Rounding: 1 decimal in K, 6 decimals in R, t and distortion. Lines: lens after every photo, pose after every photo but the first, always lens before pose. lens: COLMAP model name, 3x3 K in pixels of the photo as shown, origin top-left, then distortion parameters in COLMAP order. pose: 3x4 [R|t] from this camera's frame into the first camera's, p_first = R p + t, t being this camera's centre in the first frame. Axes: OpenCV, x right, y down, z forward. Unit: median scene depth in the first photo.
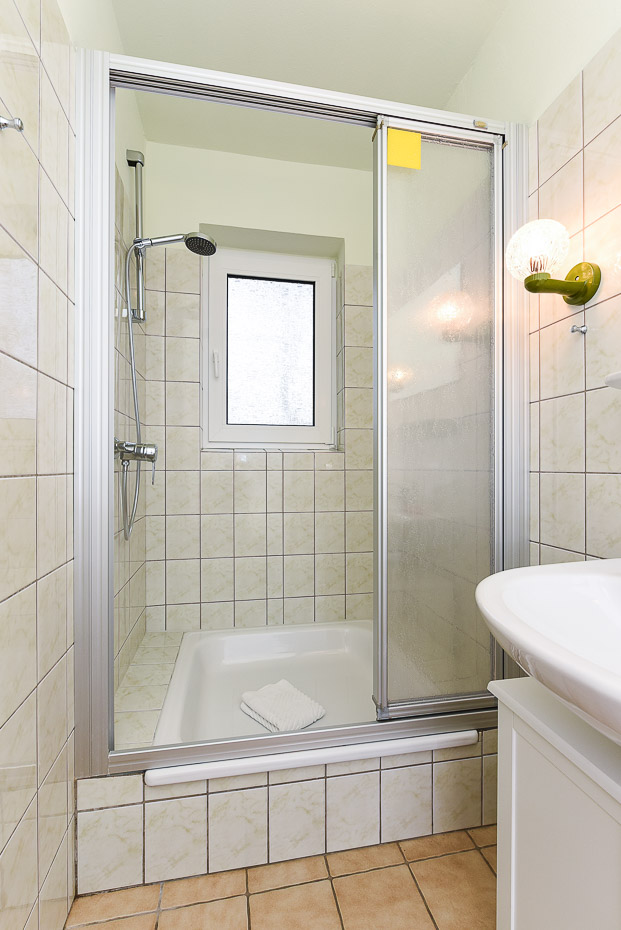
lens RADIAL K [[453.3, 0, 315.8], [0, 453.3, 467.2], [0, 0, 1]] dist [0.003404, -0.000777]
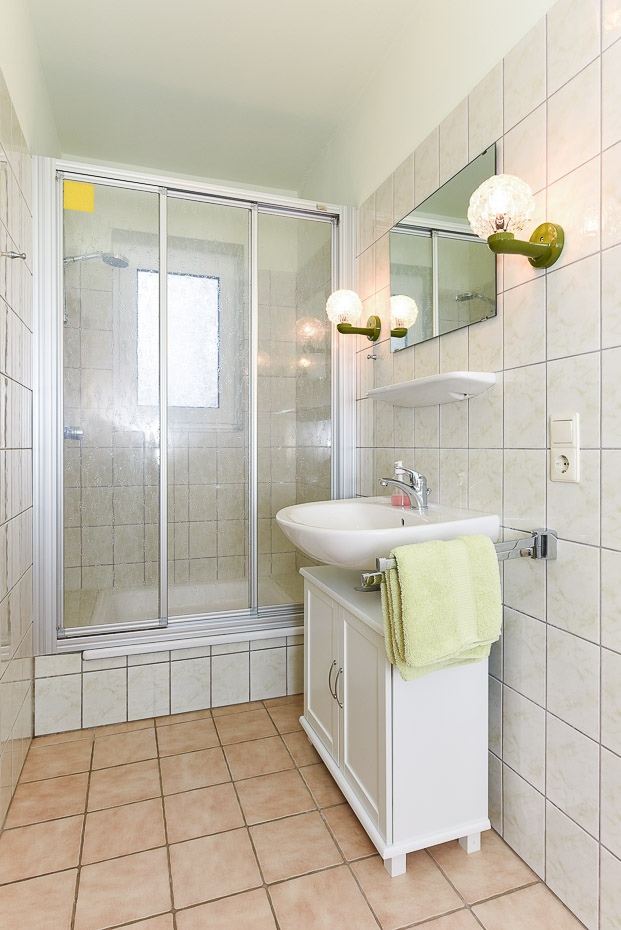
lens RADIAL K [[562.5, 0, 343.5], [0, 562.5, 444.8], [0, 0, 1]] dist [-0.009017, 0.002544]
pose [[0.988868, 0.000981, 0.148795, 0.182651], [-0.001105, 0.999999, 0.000750, -0.000891], [-0.148794, -0.000906, 0.988868, -0.894033]]
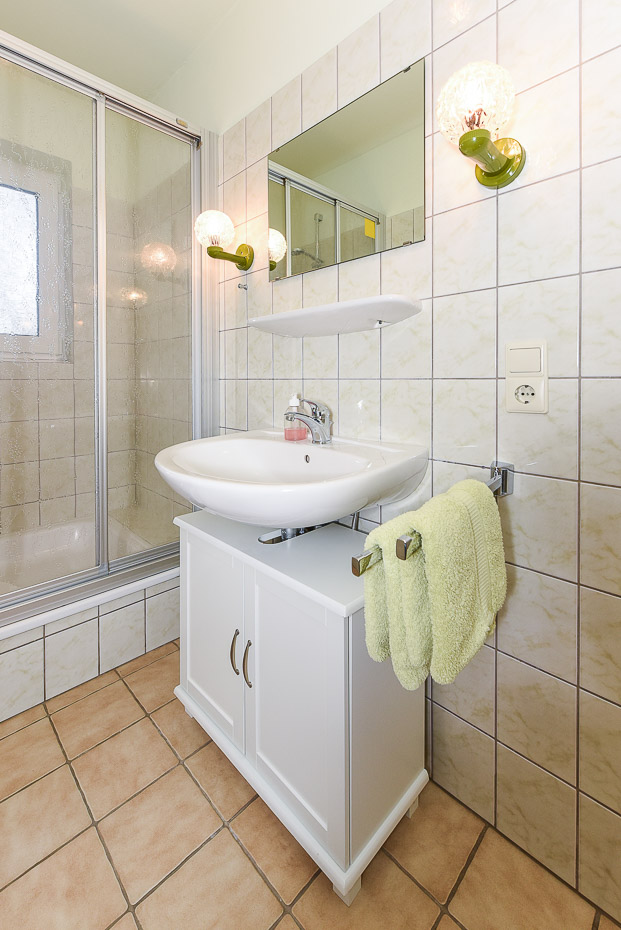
lens RADIAL K [[406.8, 0, 342.1], [0, 406.8, 380.4], [0, 0, 1]] dist [-0.002008, 0.001062]
pose [[0.822267, -0.006711, 0.569063, 0.064605], [0.001662, 0.999955, 0.009392, 0.003264], [-0.569100, -0.006777, 0.822240, -0.325179]]
